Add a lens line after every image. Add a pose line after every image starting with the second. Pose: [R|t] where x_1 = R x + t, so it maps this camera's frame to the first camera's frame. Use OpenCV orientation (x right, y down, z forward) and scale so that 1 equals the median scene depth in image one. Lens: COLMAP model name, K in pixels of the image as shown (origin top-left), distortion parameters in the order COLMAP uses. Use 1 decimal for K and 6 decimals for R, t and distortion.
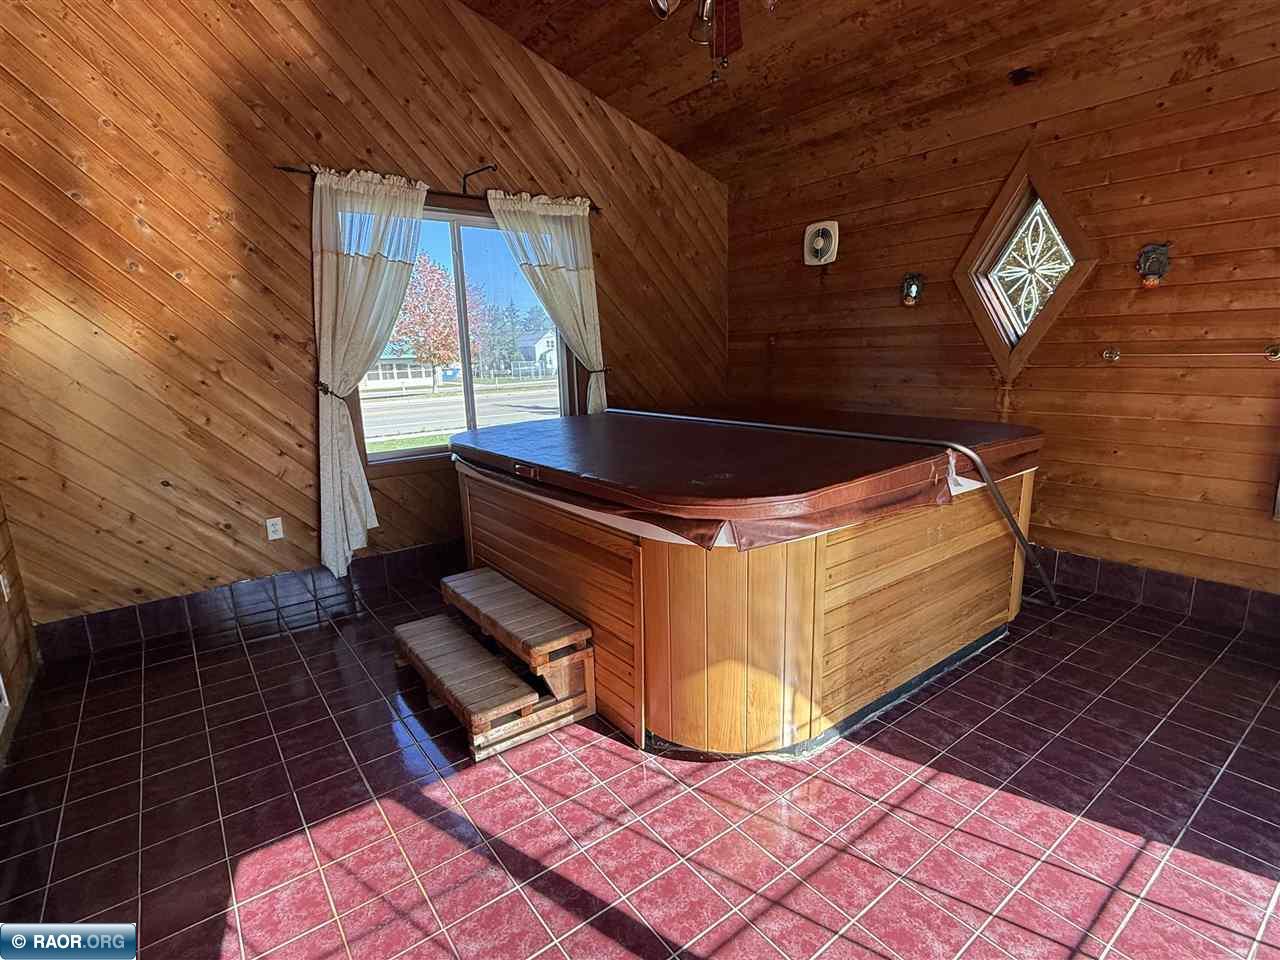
lens RADIAL K [[637.0, 0, 635.3], [0, 637.0, 478.2], [0, 0, 1]] dist [0.001079, -0.000415]
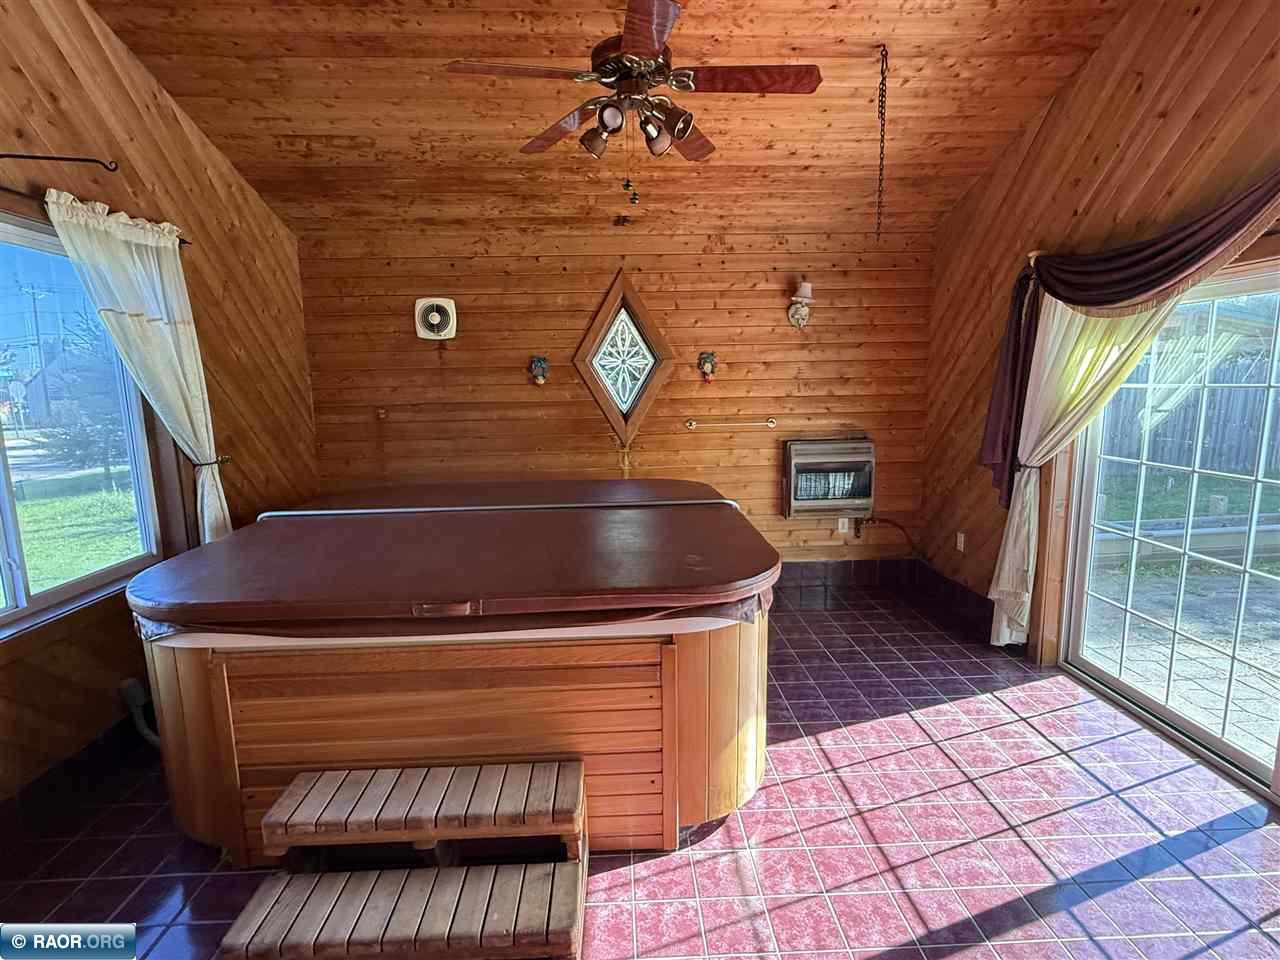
lens RADIAL K [[637.0, 0, 635.3], [0, 637.0, 478.2], [0, 0, 1]] dist [0.001079, -0.000415]
pose [[0.570892, -0.104676, 0.814325, -0.476324], [0.167373, 0.985849, 0.009385, -0.099135], [-0.803784, 0.130939, 0.580333, 0.253341]]
